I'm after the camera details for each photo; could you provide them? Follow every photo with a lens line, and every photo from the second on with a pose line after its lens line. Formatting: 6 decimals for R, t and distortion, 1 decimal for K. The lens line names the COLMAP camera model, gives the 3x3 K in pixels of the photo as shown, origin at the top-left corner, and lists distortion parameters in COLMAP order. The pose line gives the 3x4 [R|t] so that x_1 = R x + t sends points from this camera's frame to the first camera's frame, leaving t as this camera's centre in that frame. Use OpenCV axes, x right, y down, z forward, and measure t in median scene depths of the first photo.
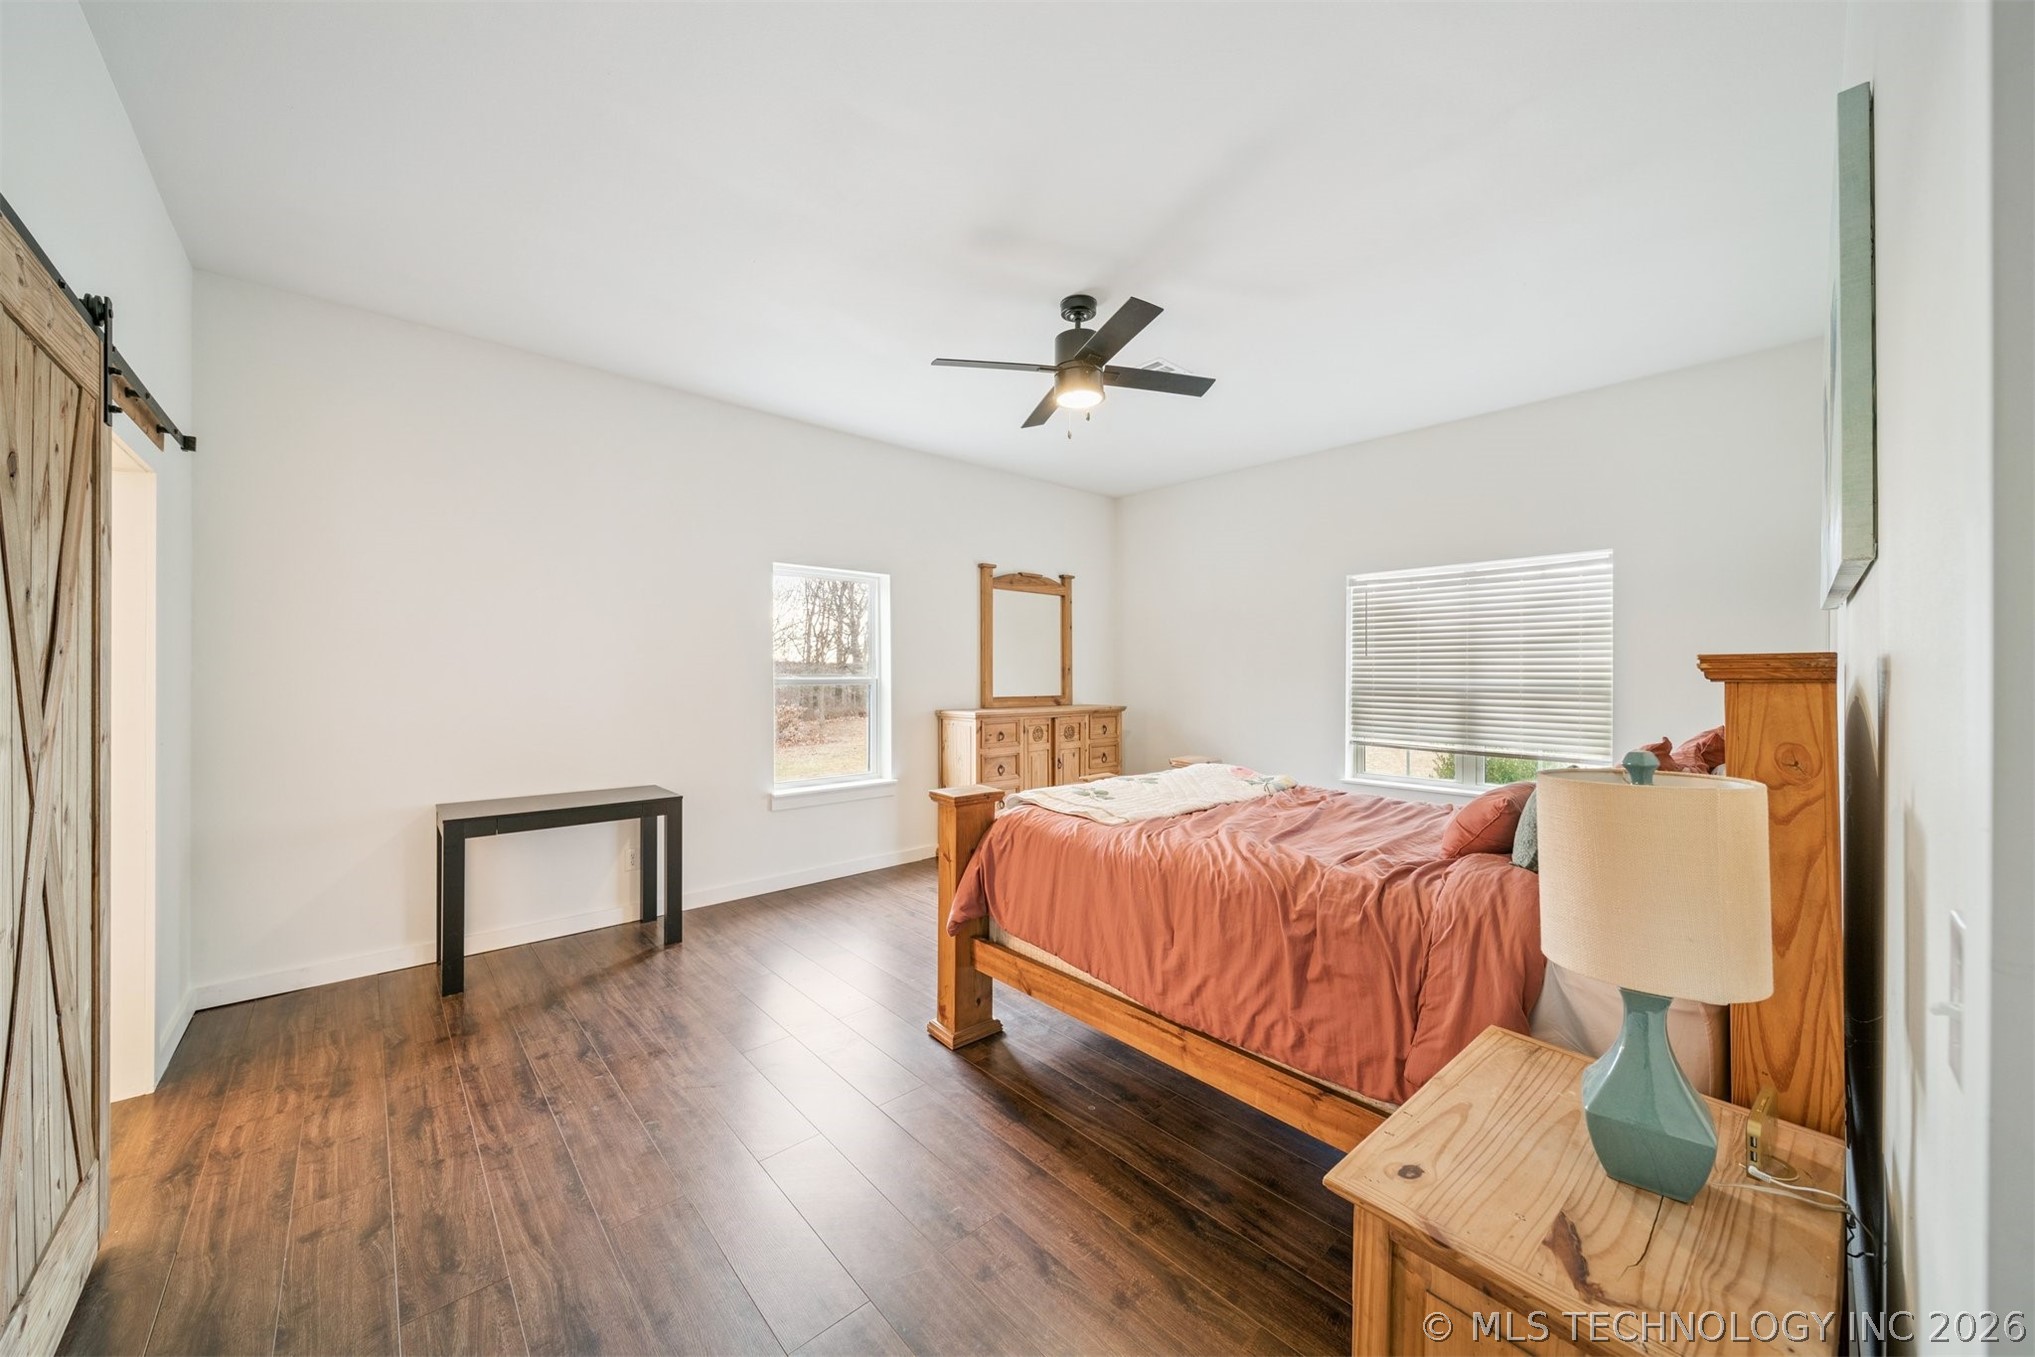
lens RADIAL K [[712.0, 0, 1000.9], [0, 712.0, 669.5], [0, 0, 1]] dist [0.004775, -0.002861]
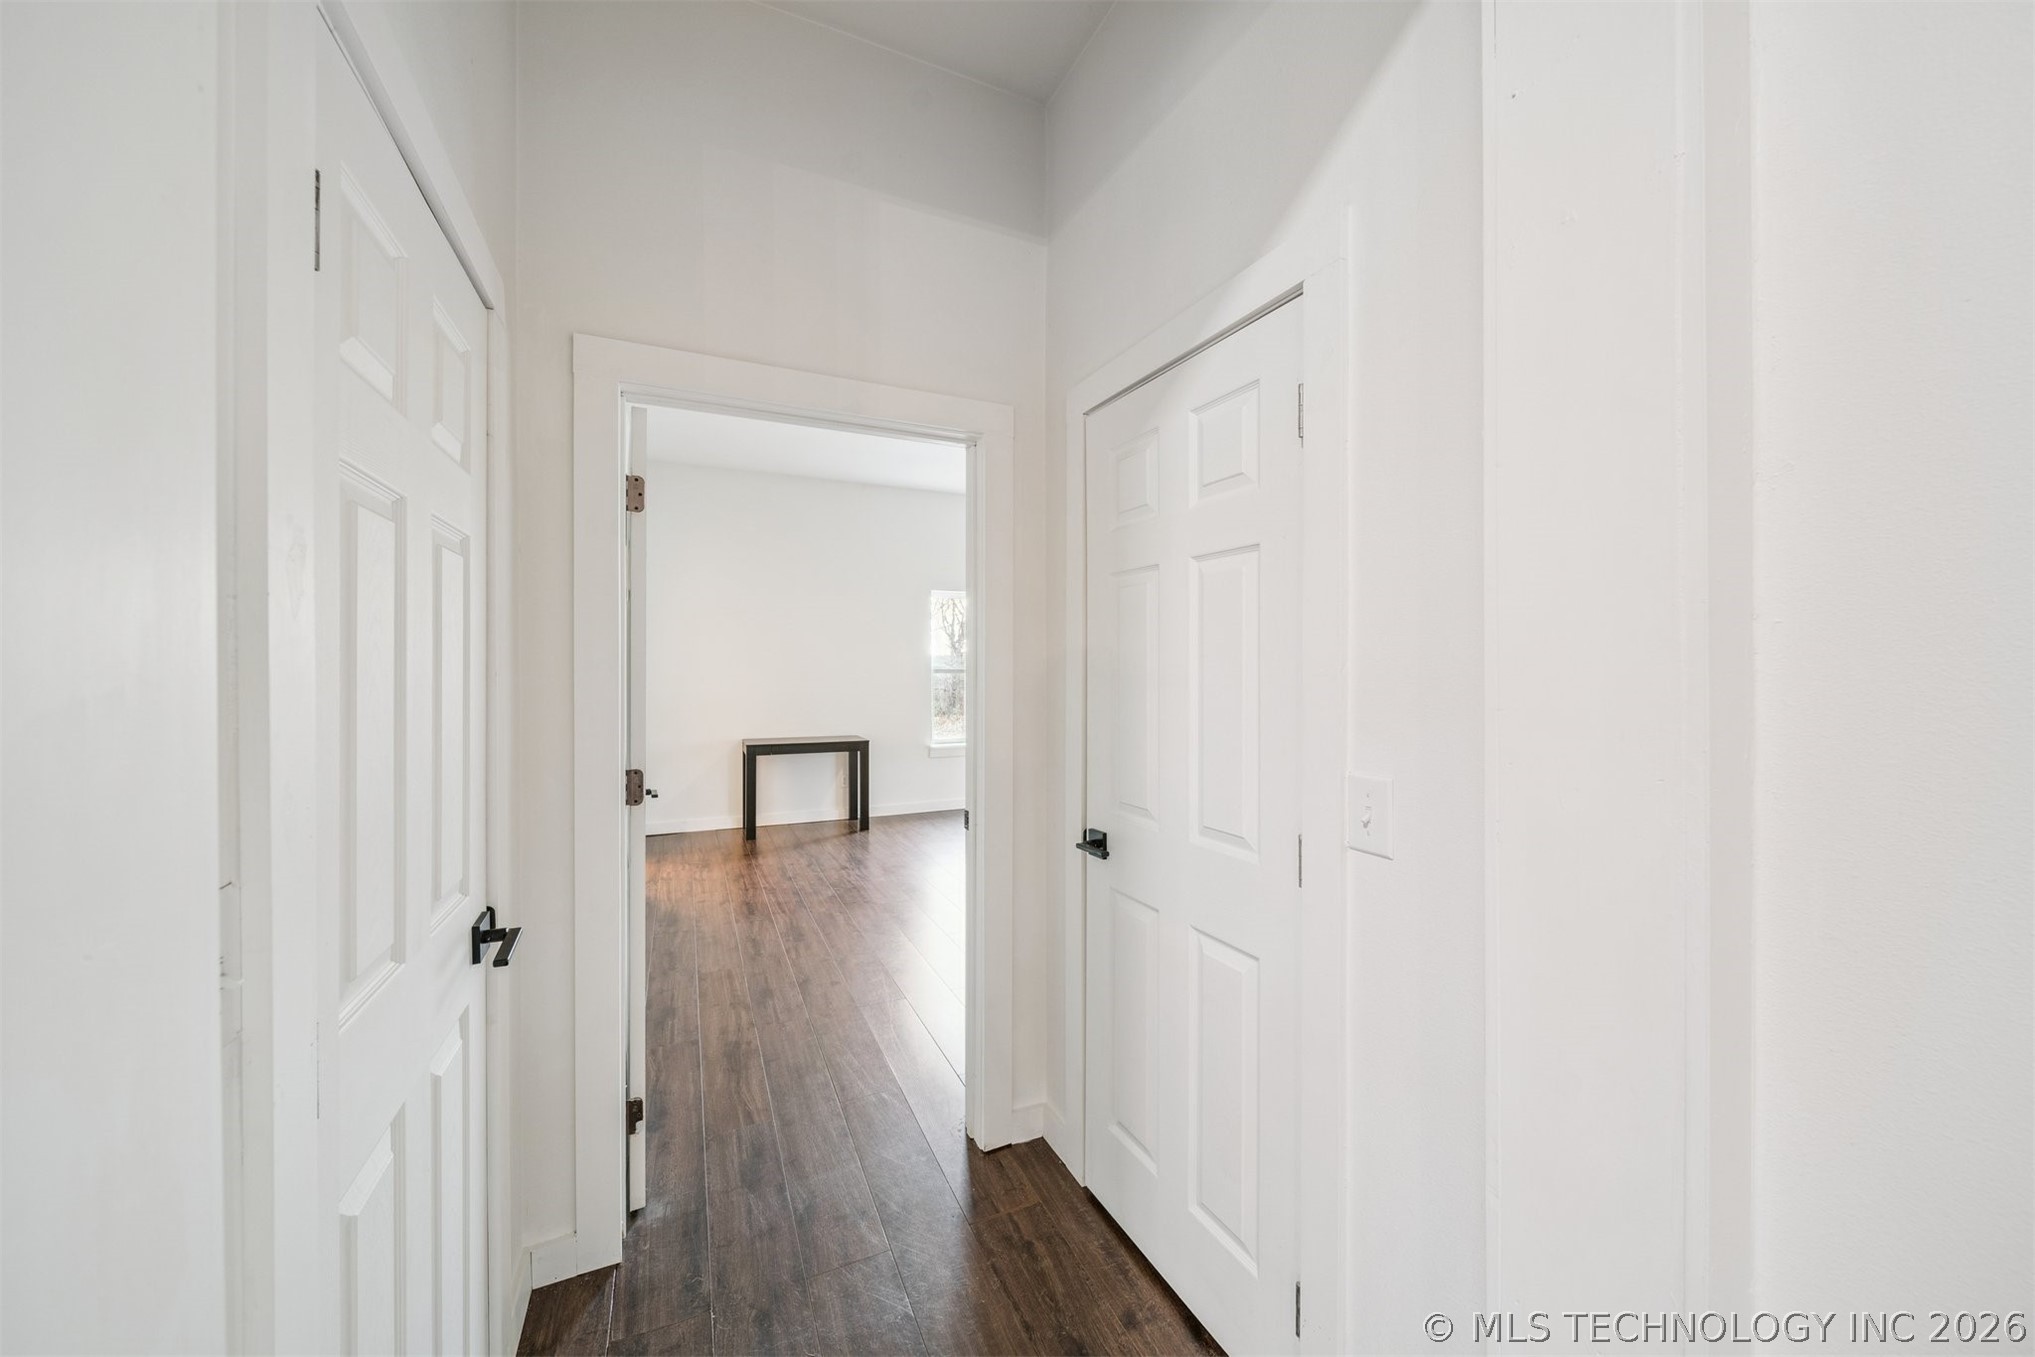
lens RADIAL K [[712.0, 0, 1000.9], [0, 712.0, 669.5], [0, 0, 1]] dist [0.004775, -0.002861]
pose [[0.951924, 0.004491, -0.306303, 0.387067], [-0.001753, 0.999956, 0.009213, 0.000456], [0.306330, -0.008234, 0.951890, -0.522509]]
